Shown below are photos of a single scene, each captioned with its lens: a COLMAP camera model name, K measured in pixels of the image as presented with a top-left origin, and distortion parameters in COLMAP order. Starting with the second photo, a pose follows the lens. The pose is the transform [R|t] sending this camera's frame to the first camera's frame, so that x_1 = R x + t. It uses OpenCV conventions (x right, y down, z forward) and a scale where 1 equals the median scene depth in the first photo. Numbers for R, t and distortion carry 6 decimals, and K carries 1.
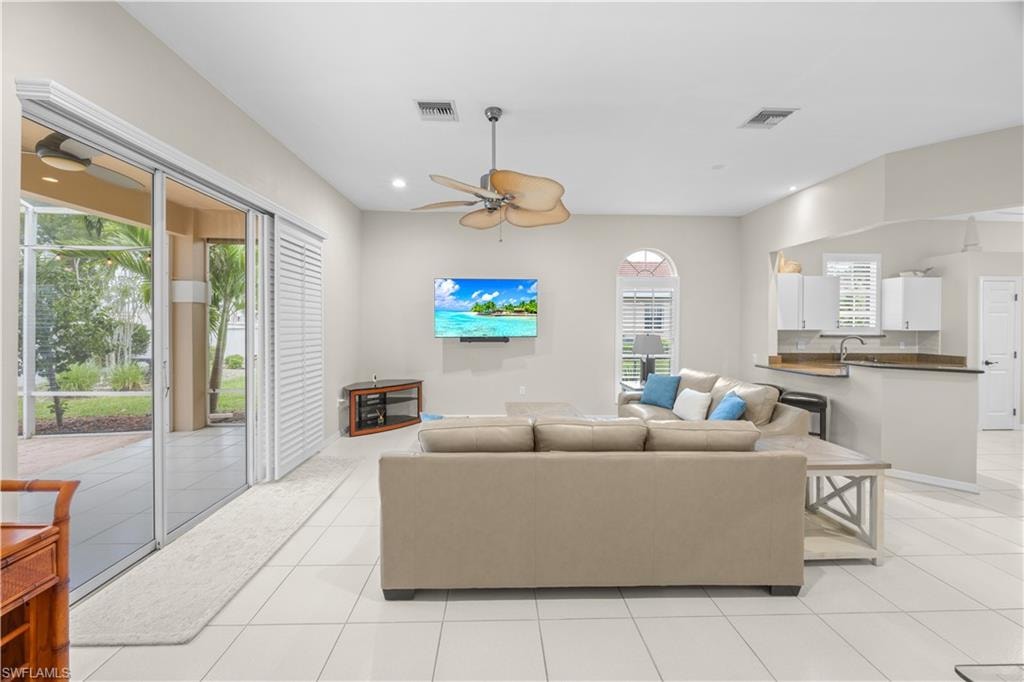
lens RADIAL K [[396.1, 0, 503.8], [0, 396.1, 328.2], [0, 0, 1]] dist [-0.001618, 0.000006]
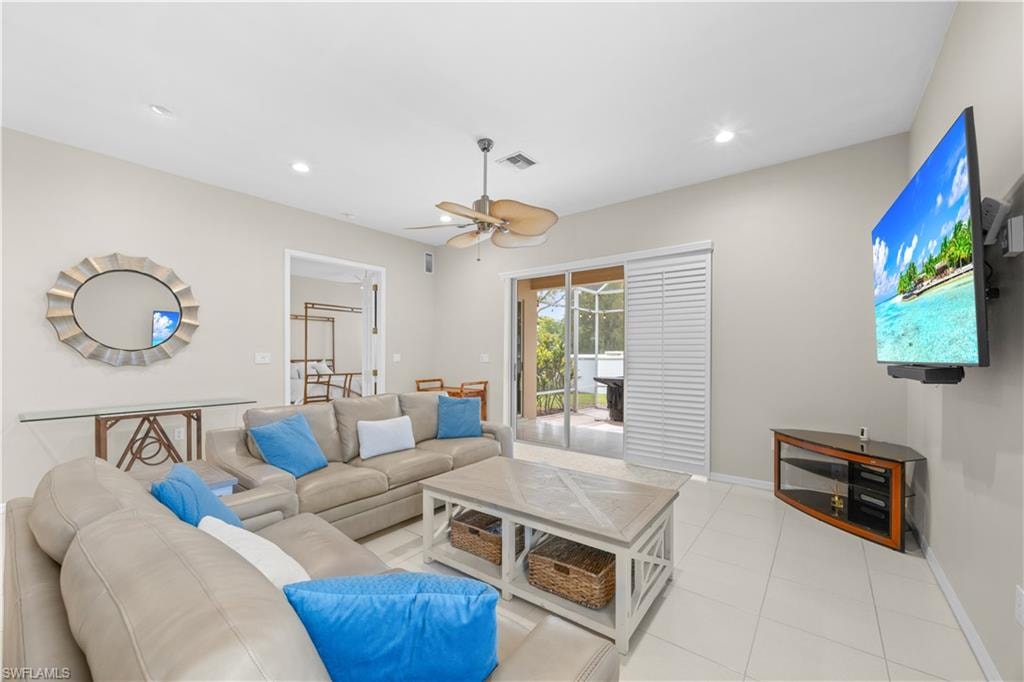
lens RADIAL K [[396.1, 0, 518.6], [0, 396.1, 356.5], [0, 0, 1]] dist [-0.001618, 0.000006]
pose [[-0.624366, -0.004763, -0.781117, 0.424759], [-0.017205, 0.999823, 0.007657, 0.020427], [0.780942, 0.018220, -0.624338, 0.960669]]
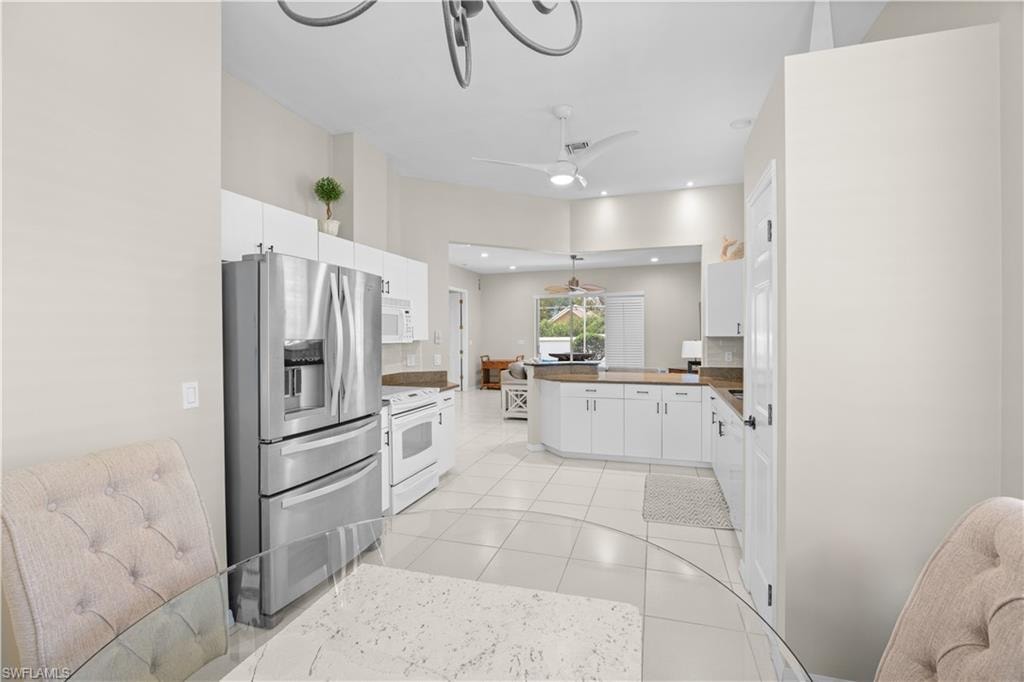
lens RADIAL K [[438.2, 0, 514.8], [0, 438.2, 340.8], [0, 0, 1]] dist [0.000915, 0.000009]
pose [[-0.326667, 0.007609, -0.945109, 1.633288], [-0.005879, 0.999932, 0.010082, 0.006734], [0.945121, 0.008850, -0.326601, 0.875181]]
